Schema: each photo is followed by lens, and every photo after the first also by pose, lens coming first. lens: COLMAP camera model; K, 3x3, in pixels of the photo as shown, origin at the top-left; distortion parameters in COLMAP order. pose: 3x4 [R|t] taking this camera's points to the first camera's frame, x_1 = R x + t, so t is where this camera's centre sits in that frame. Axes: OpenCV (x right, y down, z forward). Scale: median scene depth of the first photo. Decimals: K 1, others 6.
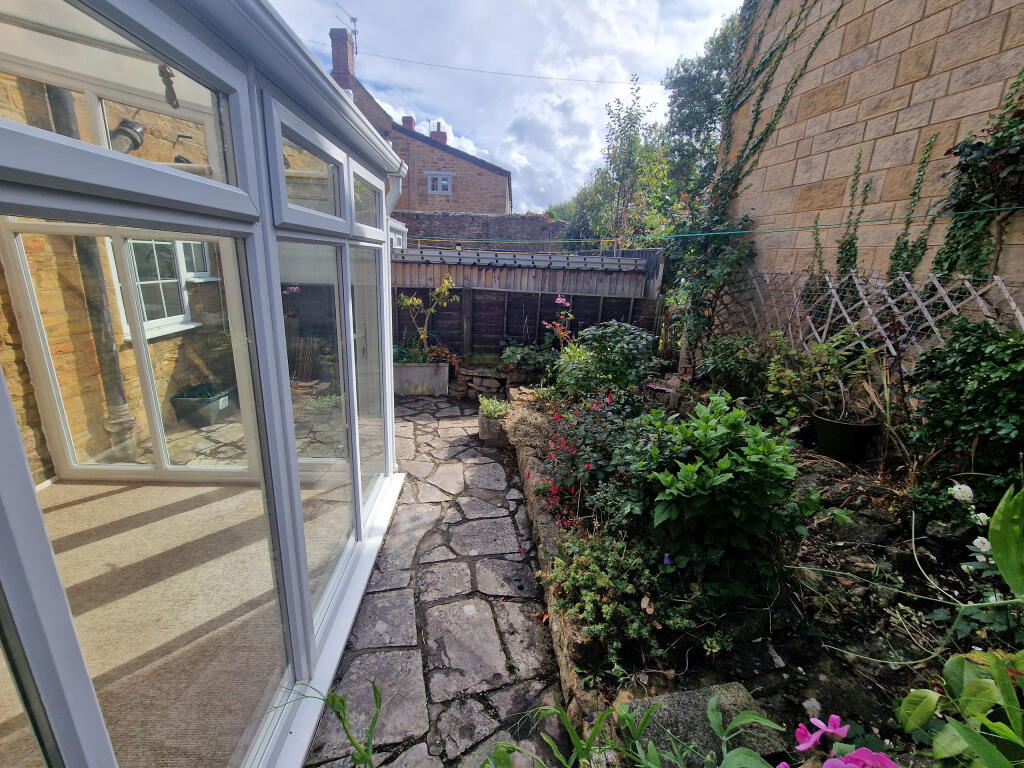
lens RADIAL K [[422.8, 0, 500.8], [0, 422.8, 381.2], [0, 0, 1]] dist [-0.001798, -0.000771]
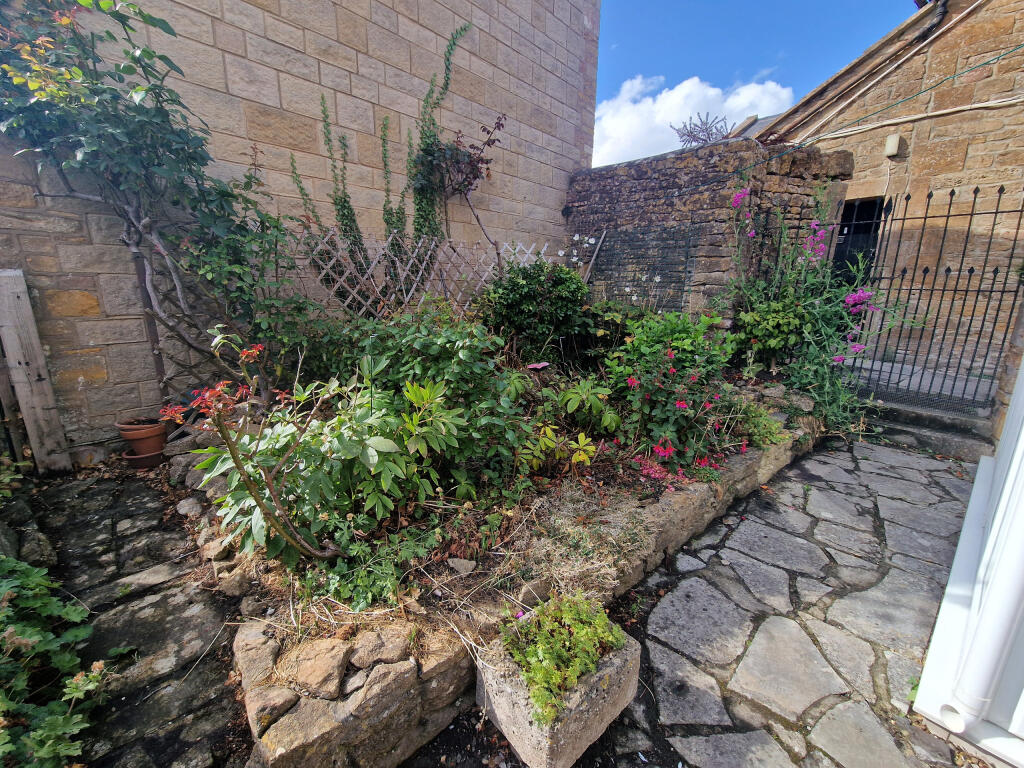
lens RADIAL K [[422.8, 0, 500.8], [0, 422.8, 381.2], [0, 0, 1]] dist [-0.001798, -0.000771]
pose [[-0.598949, -0.231368, 0.766635, -0.226969], [0.184724, 0.891612, 0.413406, -0.301217], [-0.779190, 0.389225, -0.491291, 1.403165]]
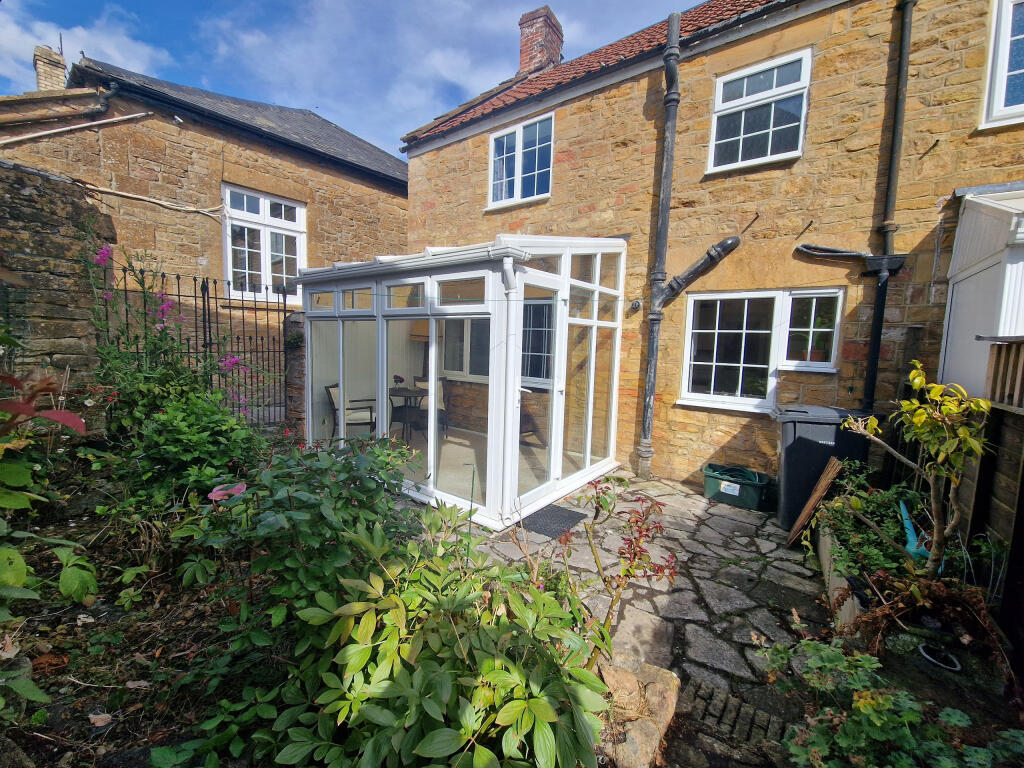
lens RADIAL K [[422.8, 0, 500.8], [0, 422.8, 381.2], [0, 0, 1]] dist [-0.001798, -0.000771]
pose [[-0.664720, 0.013577, -0.746969, 0.532013], [-0.261308, 0.932457, 0.249484, -0.368173], [0.699904, 0.361026, -0.616275, 1.502297]]
